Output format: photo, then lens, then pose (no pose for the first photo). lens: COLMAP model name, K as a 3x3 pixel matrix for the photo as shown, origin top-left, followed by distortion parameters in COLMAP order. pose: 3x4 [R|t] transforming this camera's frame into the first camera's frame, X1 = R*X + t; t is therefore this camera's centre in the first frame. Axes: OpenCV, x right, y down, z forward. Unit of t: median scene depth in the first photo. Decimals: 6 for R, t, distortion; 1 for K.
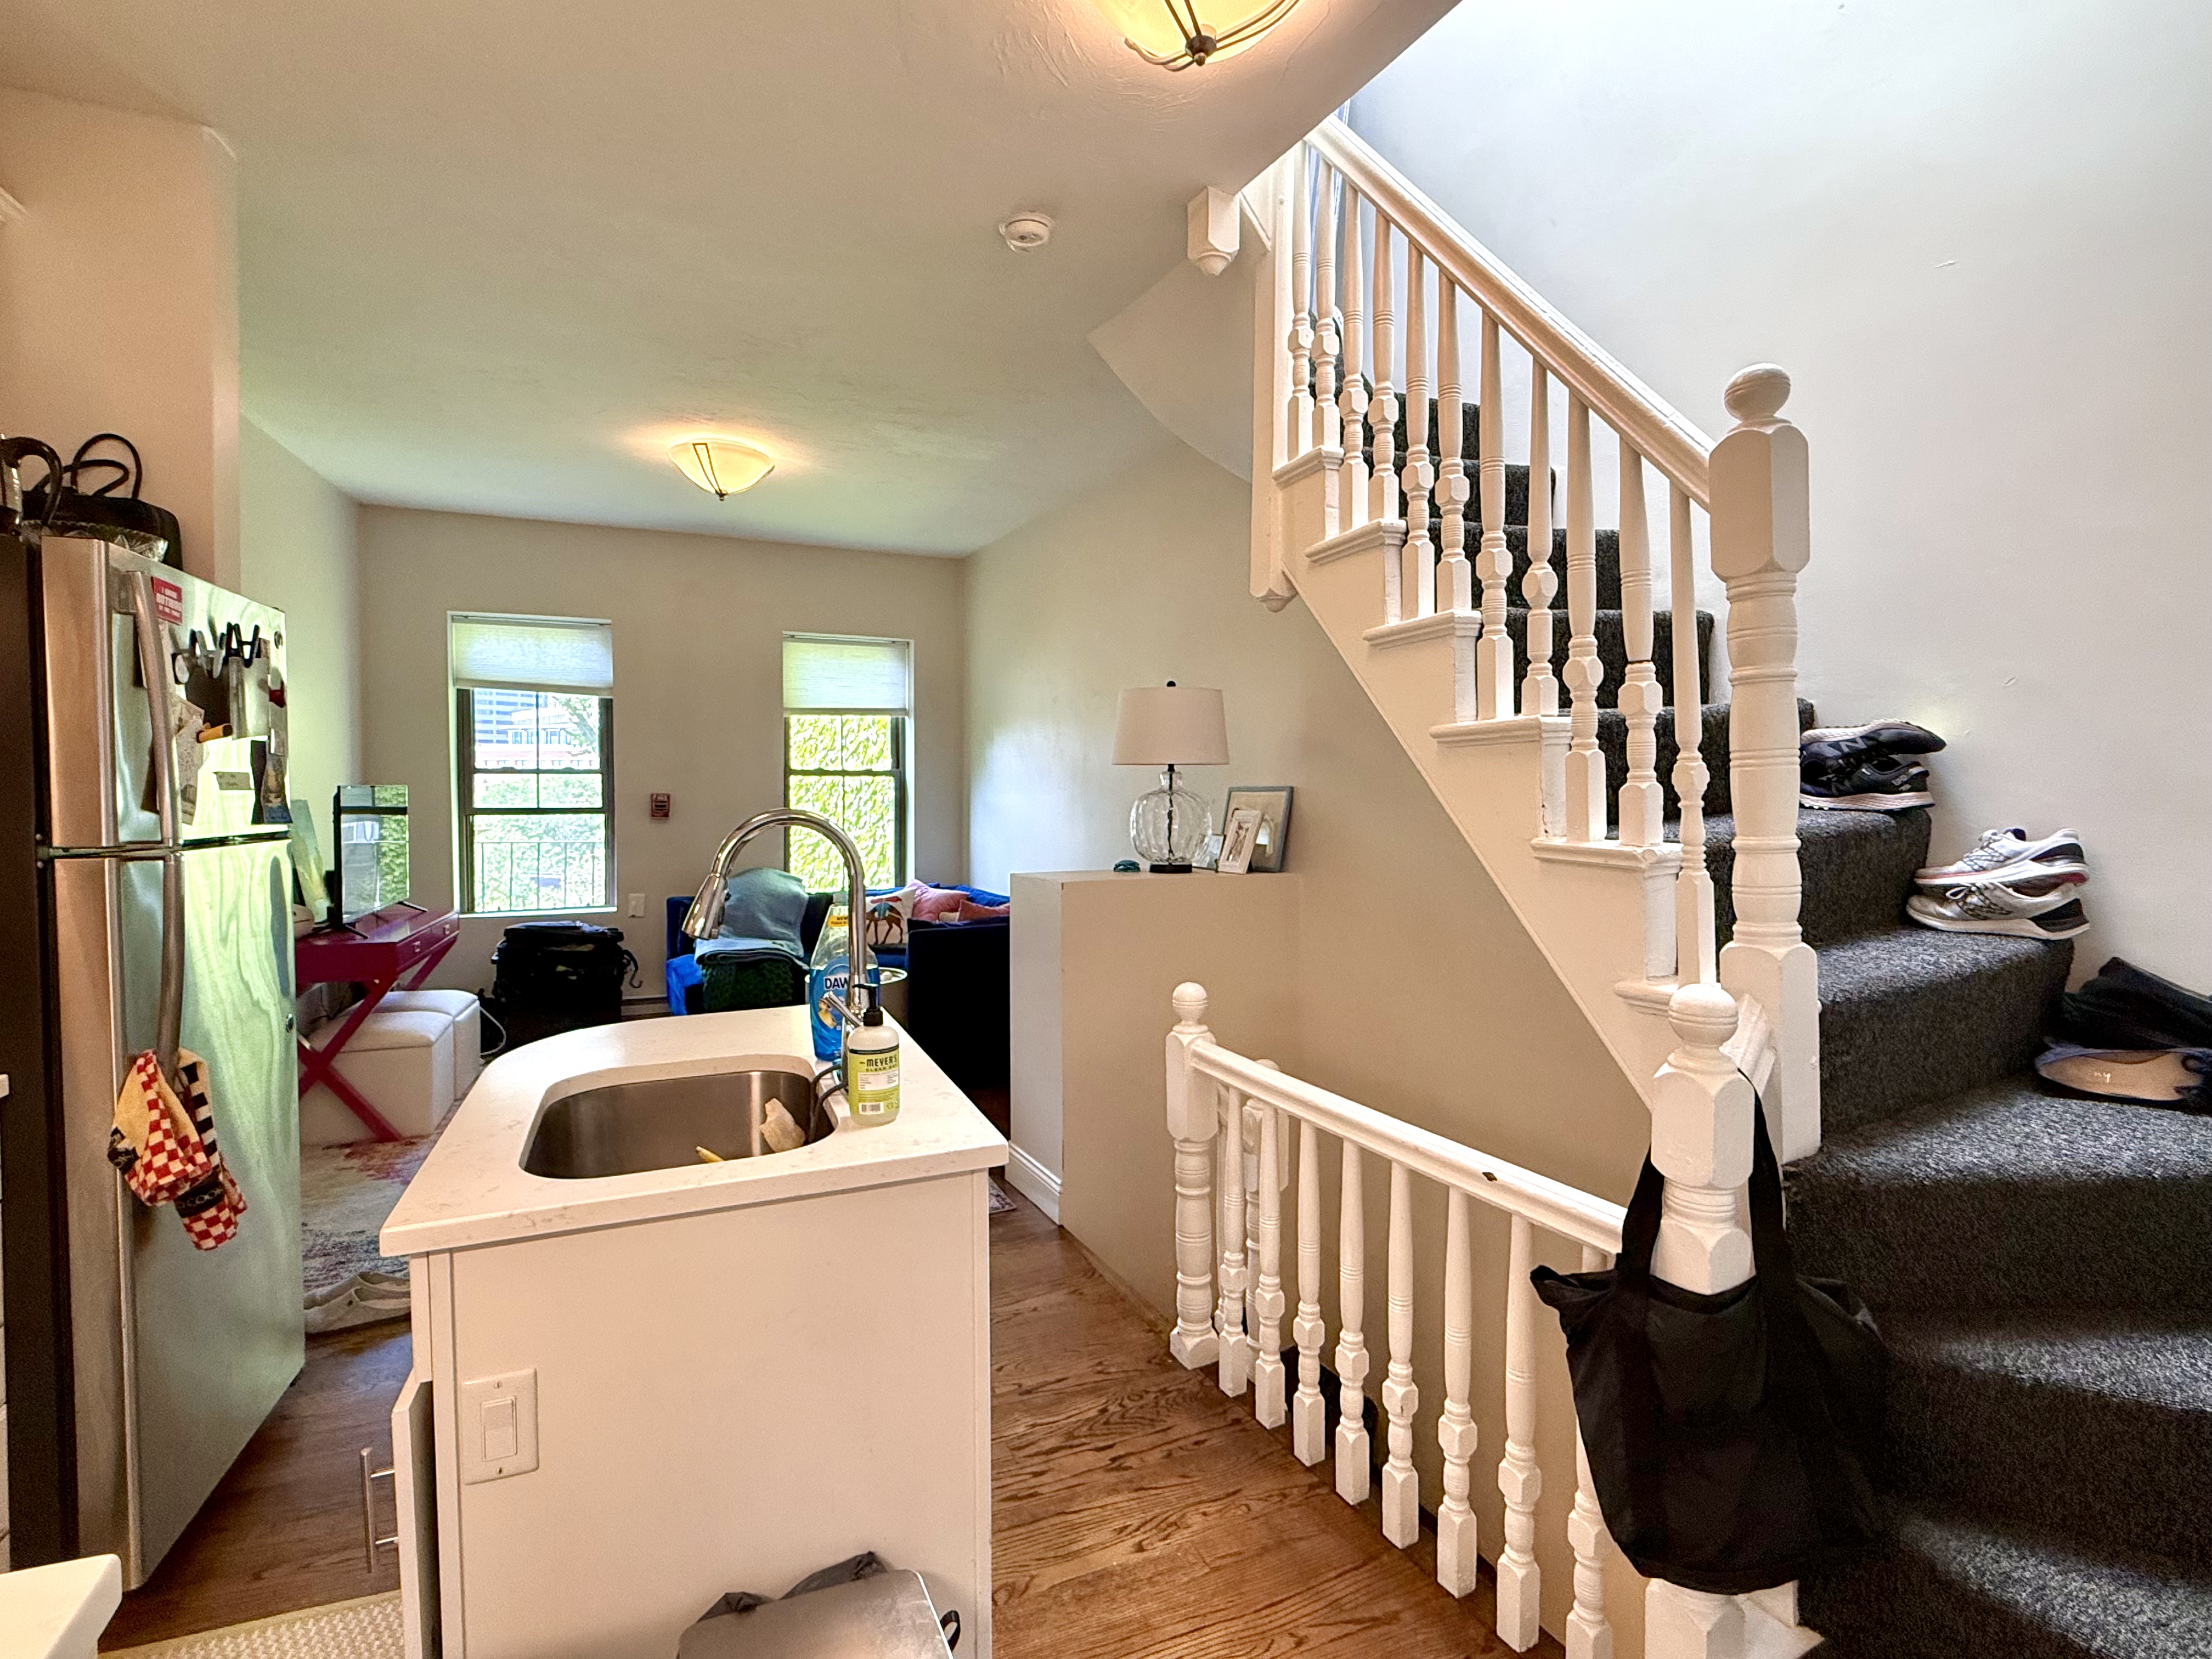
lens RADIAL K [[1057.6, 0, 1107.7], [0, 1057.6, 829.3], [0, 0, 1]] dist [-0.001711, 0.000699]
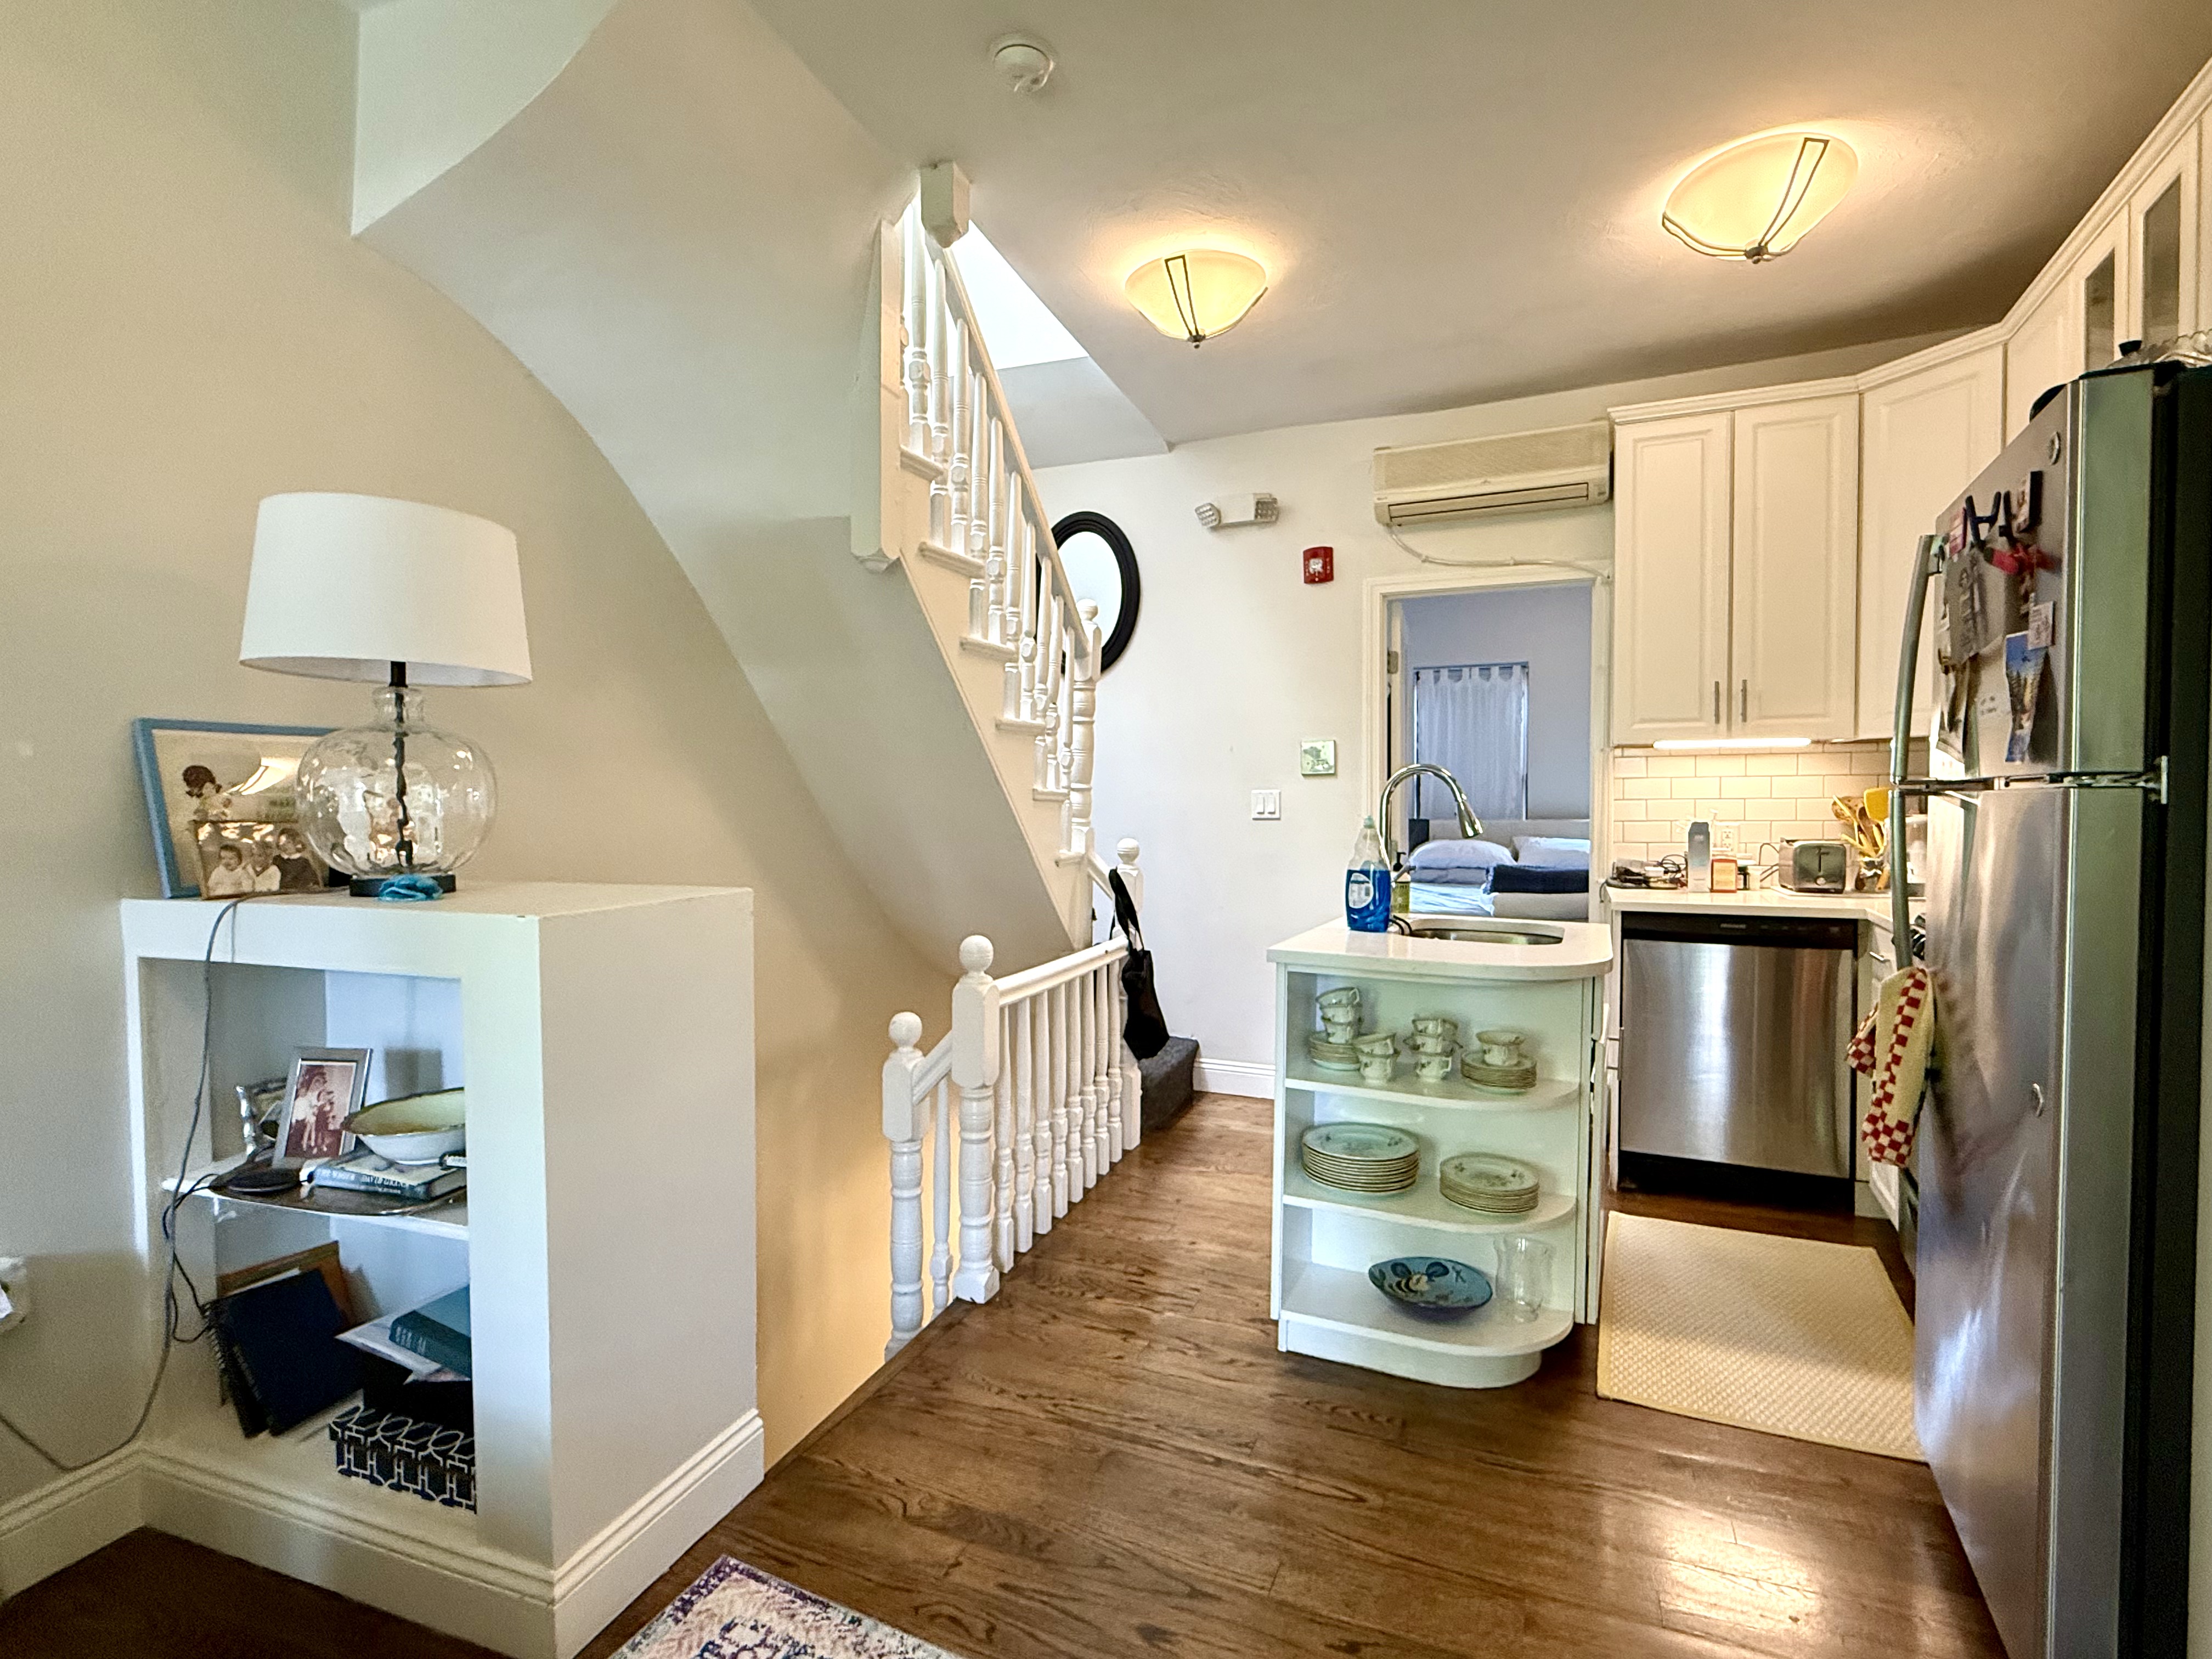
lens RADIAL K [[1058.0, 0, 1109.4], [0, 1058.0, 833.4], [0, 0, 1]] dist [-0.000851, -0.000417]
pose [[-0.679330, -0.024119, 0.733436, -0.861370], [0.025265, 0.998098, 0.056224, -0.011125], [-0.733398, 0.056725, -0.677429, 1.795163]]
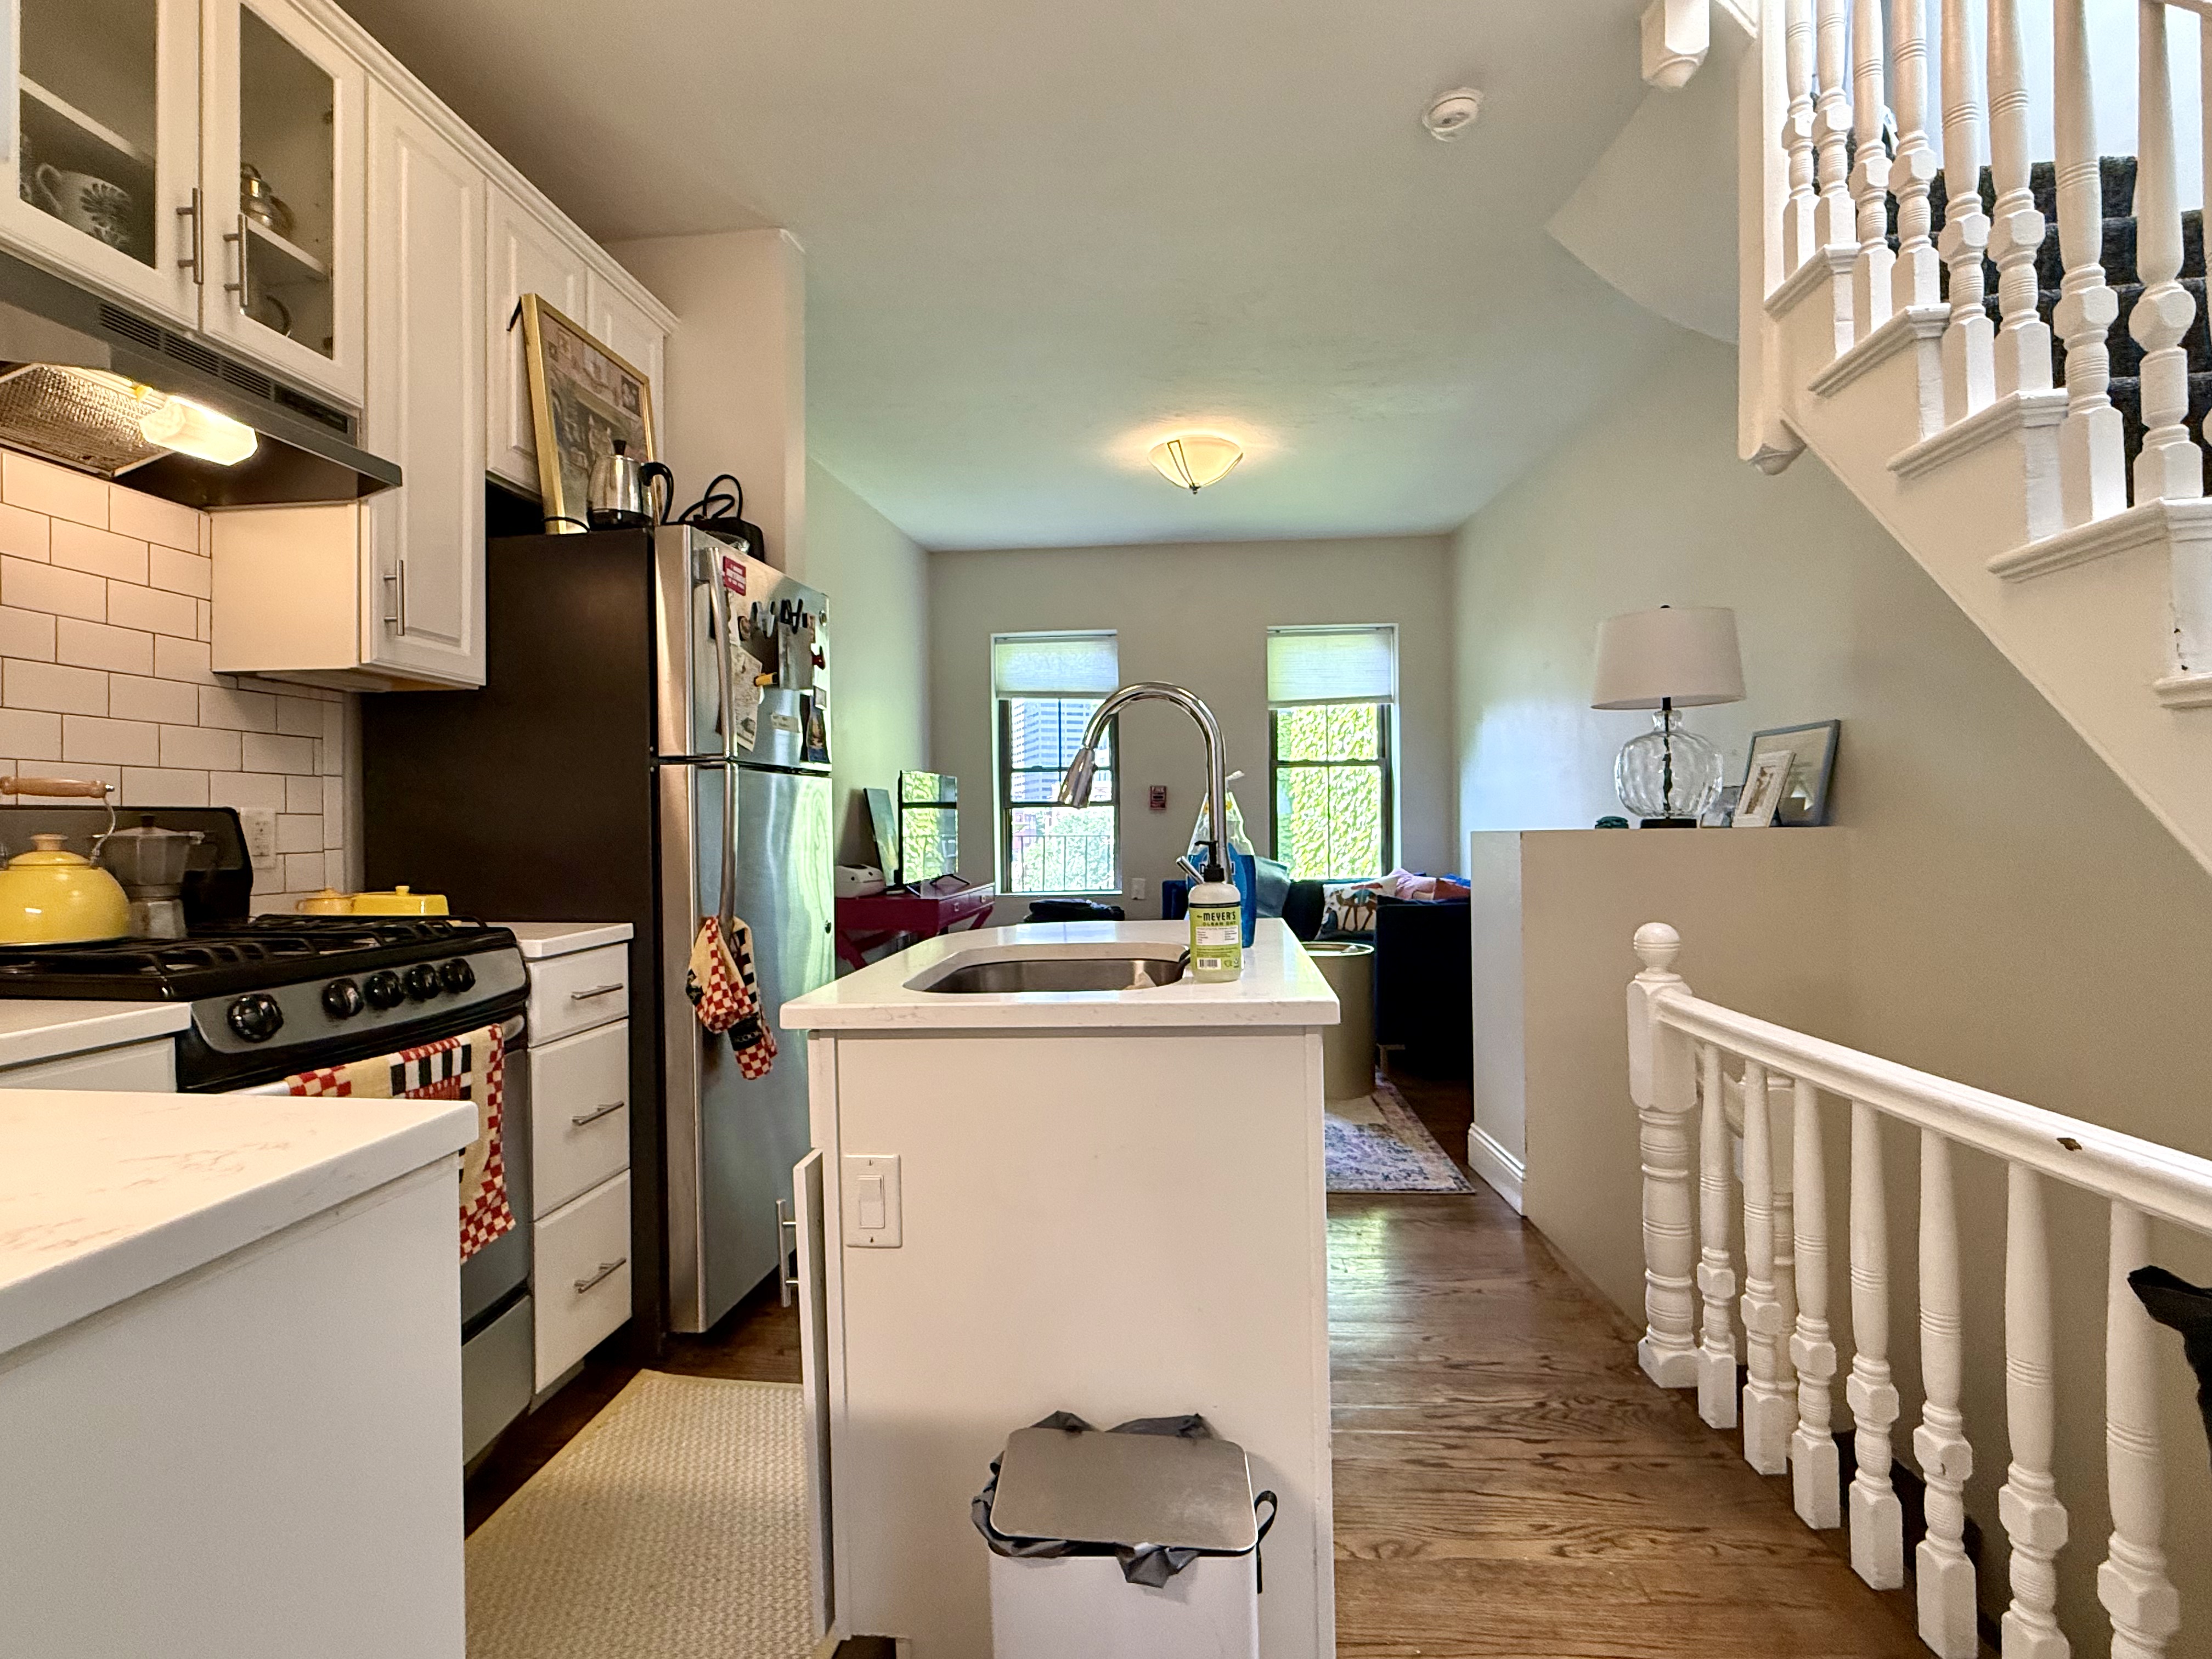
lens RADIAL K [[1058.6, 0, 1108.7], [0, 1058.6, 828.8], [0, 0, 1]] dist [-0.000847, 0.000242]
pose [[0.884442, -0.012461, -0.466483, 0.096279], [-0.000046, 0.999641, -0.026792, 0.104402], [0.466650, 0.023717, 0.884124, 0.056382]]
